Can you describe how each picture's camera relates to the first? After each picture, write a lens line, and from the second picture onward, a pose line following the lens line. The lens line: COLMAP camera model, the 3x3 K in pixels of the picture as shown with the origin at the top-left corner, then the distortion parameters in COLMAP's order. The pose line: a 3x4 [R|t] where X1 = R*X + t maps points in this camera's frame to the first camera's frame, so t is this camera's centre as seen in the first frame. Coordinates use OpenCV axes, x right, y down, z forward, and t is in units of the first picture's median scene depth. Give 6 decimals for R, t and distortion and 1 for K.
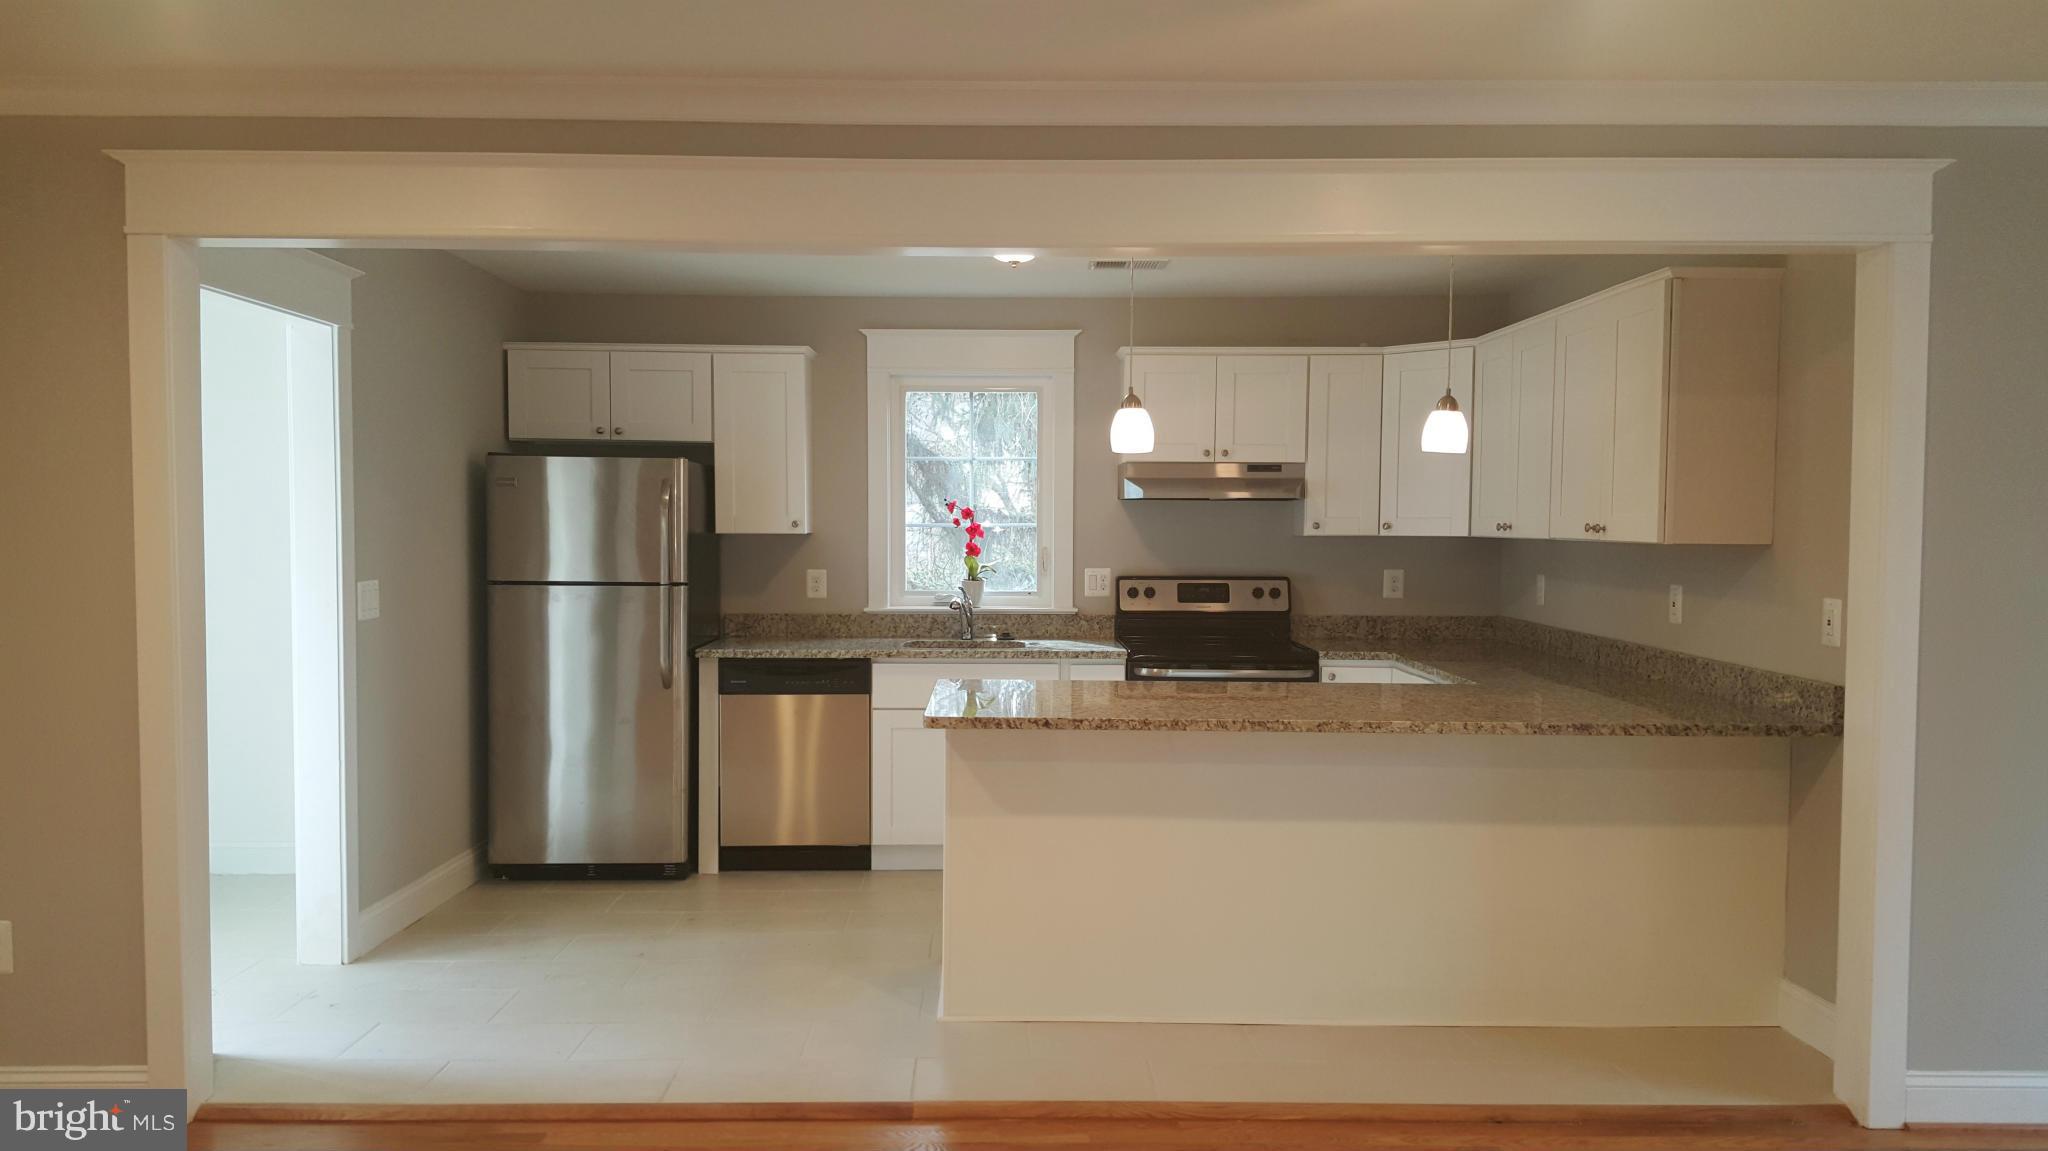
lens RADIAL K [[1505.2, 0, 1024.0], [0, 1505.2, 575.5], [0, 0, 1]] dist [0.110108, -0.201298]
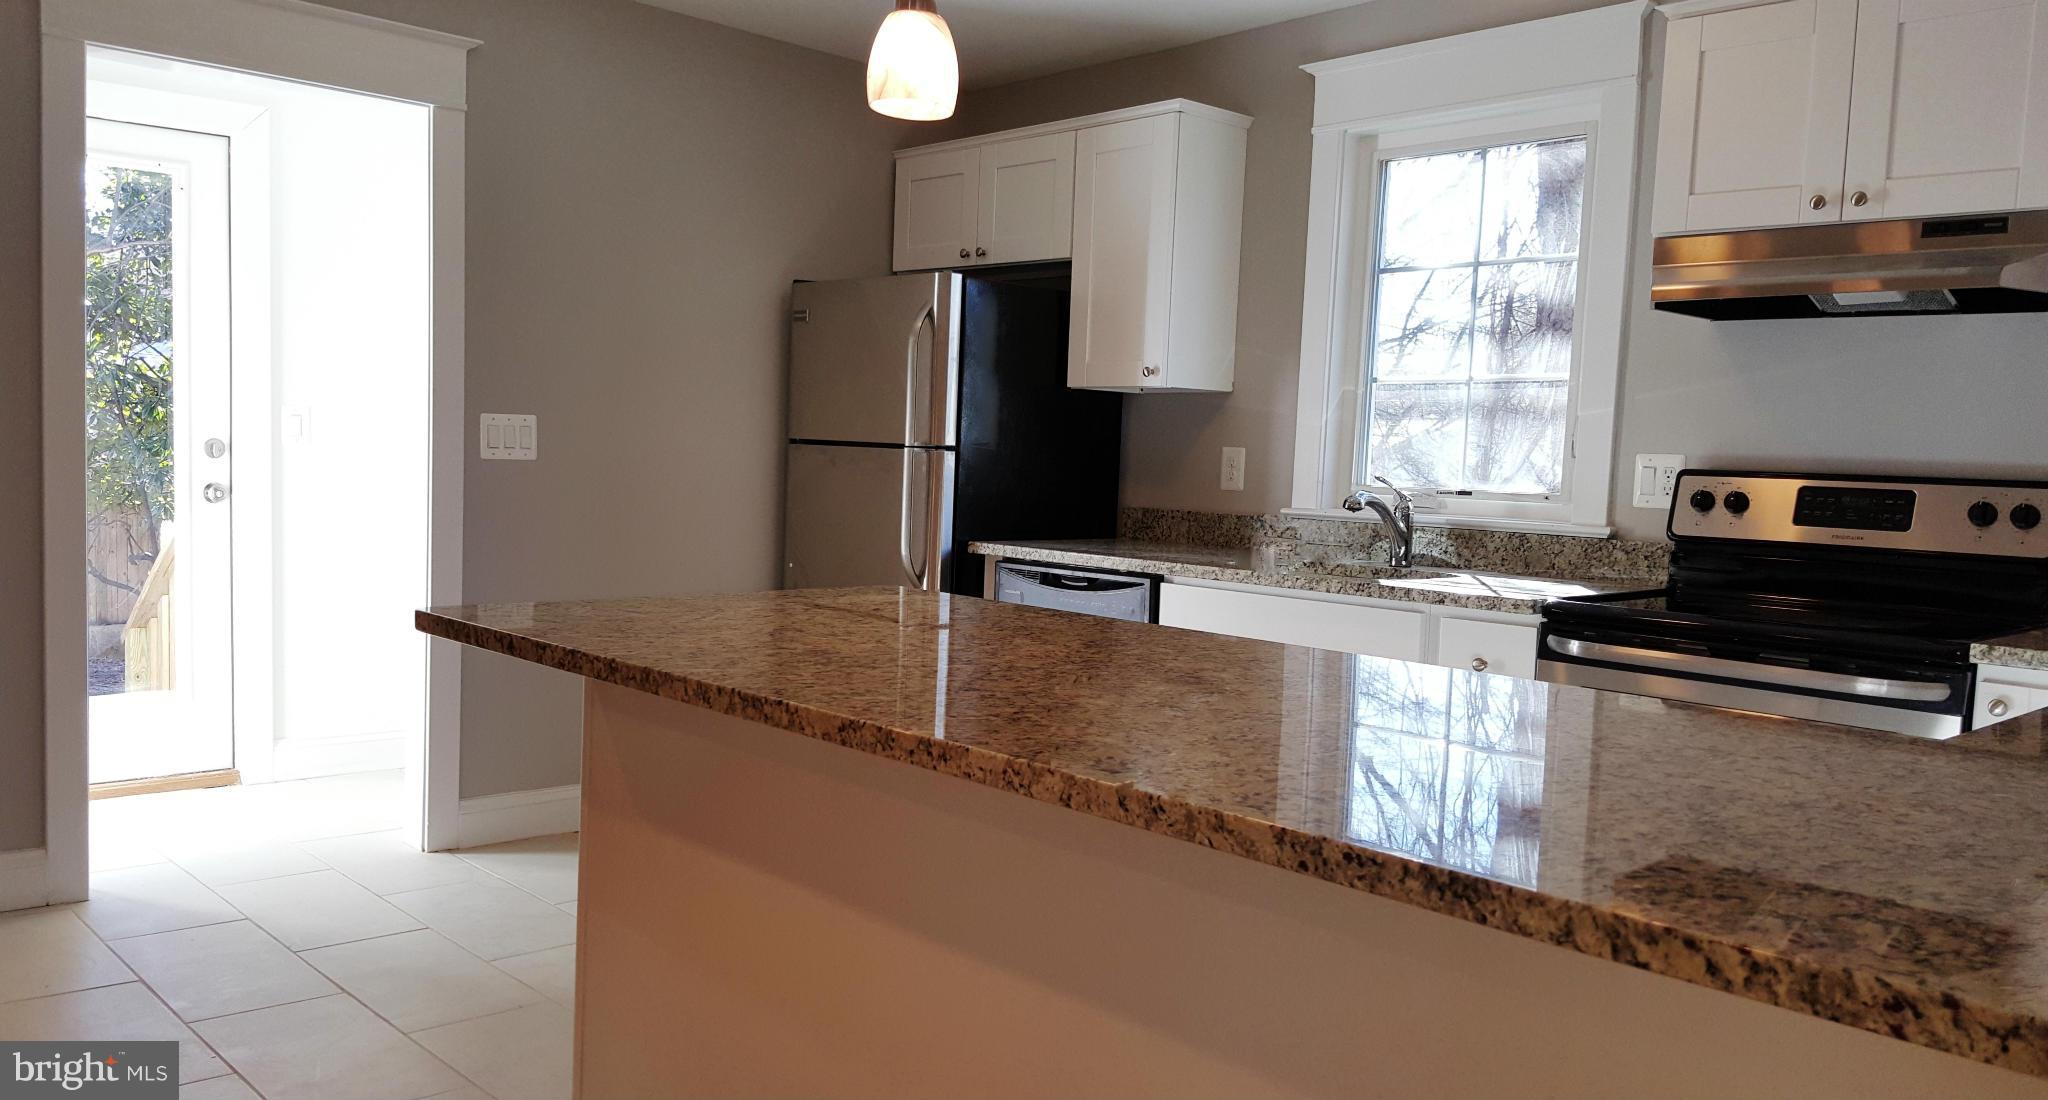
lens RADIAL K [[1556.3, 0, 998.2], [0, 1556.3, 560.6], [0, 0, 1]] dist [0.151366, -0.237298]
pose [[0.668340, 0.072538, -0.740311, 0.338148], [-0.060691, 0.997233, 0.042920, 0.024778], [0.741376, 0.016245, 0.670894, 0.503751]]
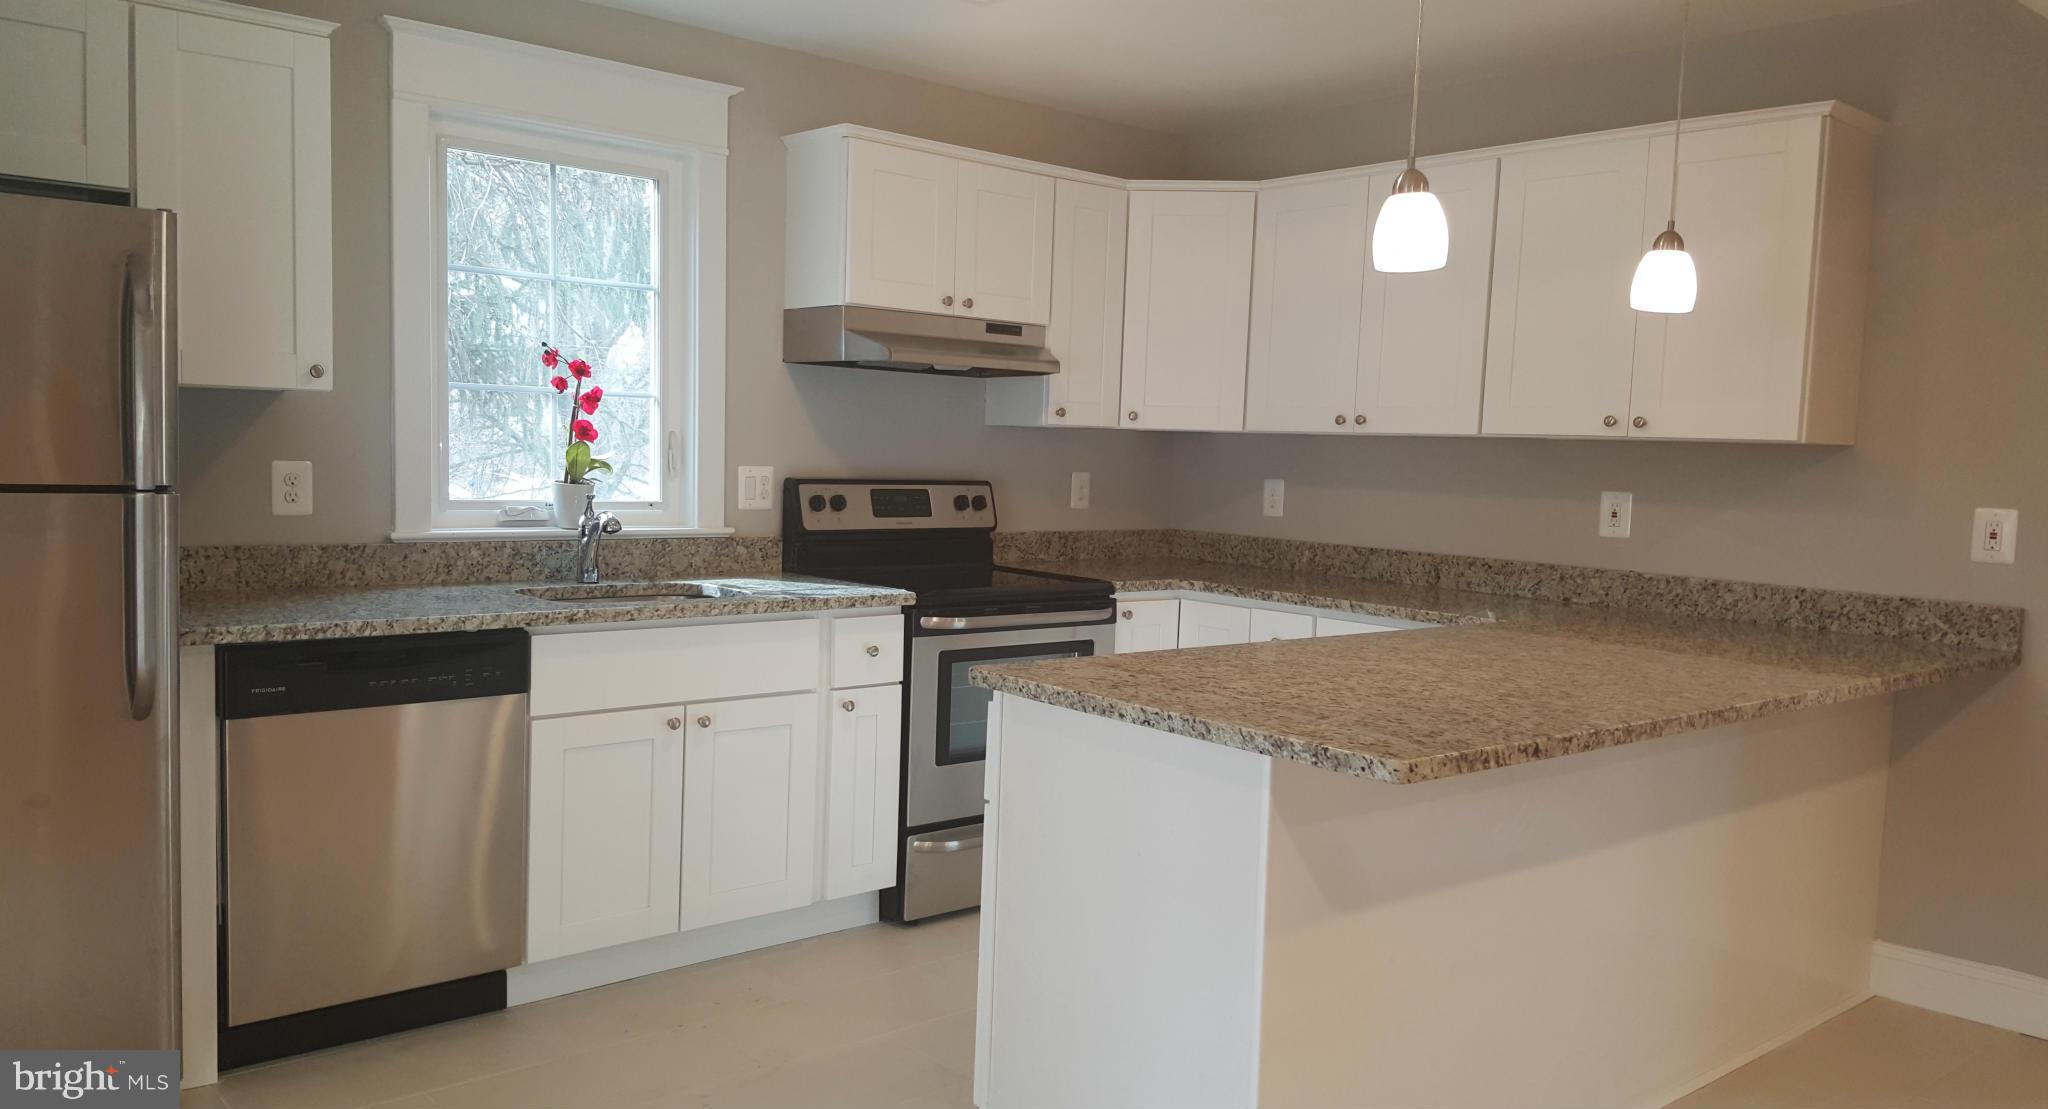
lens RADIAL K [[1525.0, 0, 1024.0], [0, 1525.0, 554.5], [0, 0, 1]] dist [0.151416, -0.277063]
pose [[0.766937, -0.026058, 0.641194, -0.319164], [-0.005862, 0.998849, 0.047604, 0.001396], [-0.641696, -0.040268, 0.765901, 0.456075]]
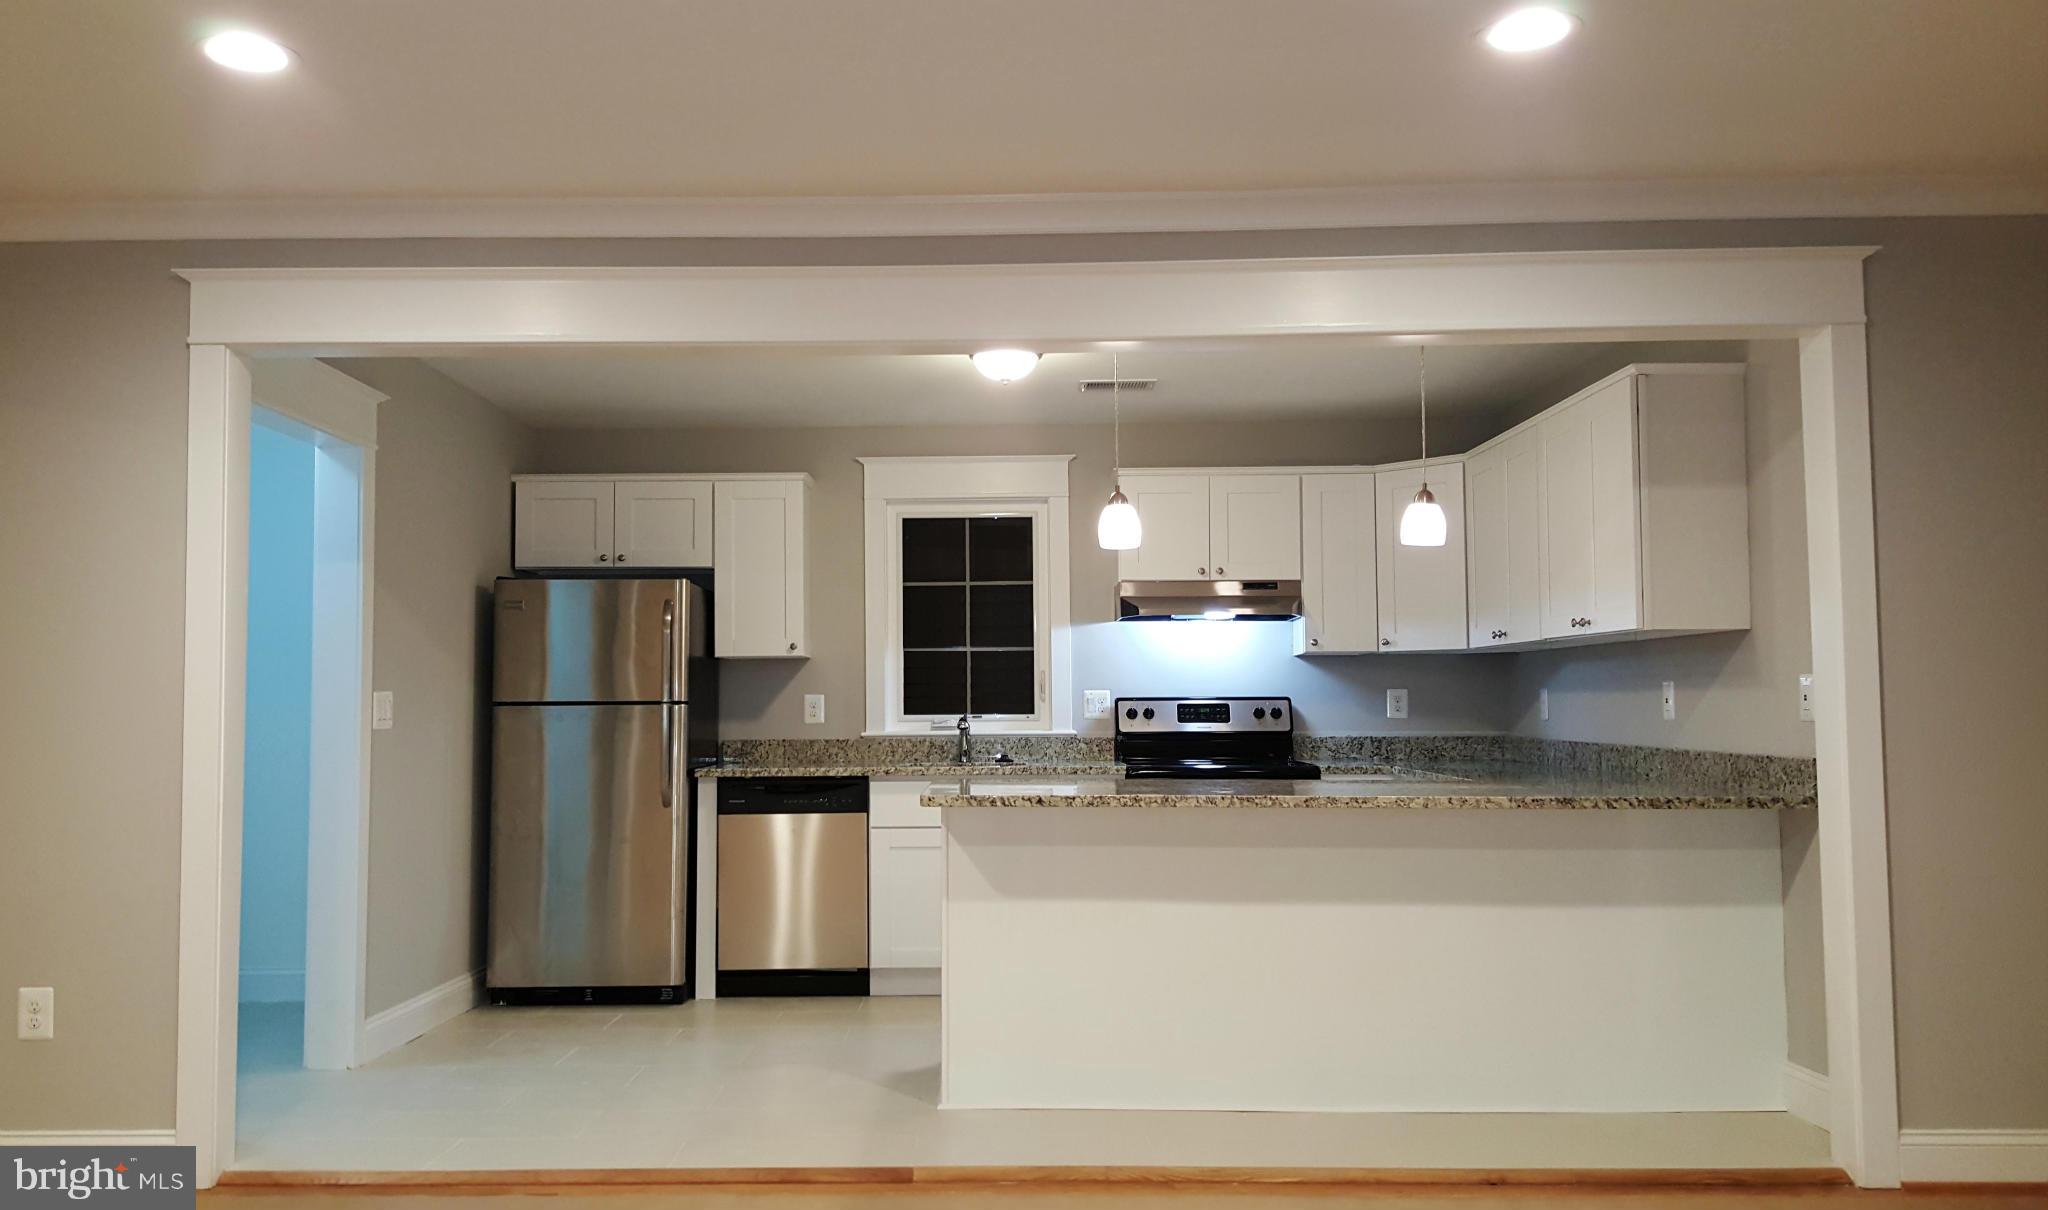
lens RADIAL K [[1613.3, 0, 983.5], [0, 1613.3, 585.9], [0, 0, 1]] dist [0.101293, -0.204046]
pose [[0.999500, -0.013951, -0.028390, 0.006525], [0.010707, 0.993724, -0.111344, 0.048964], [0.029765, 0.110984, 0.993376, -0.074689]]
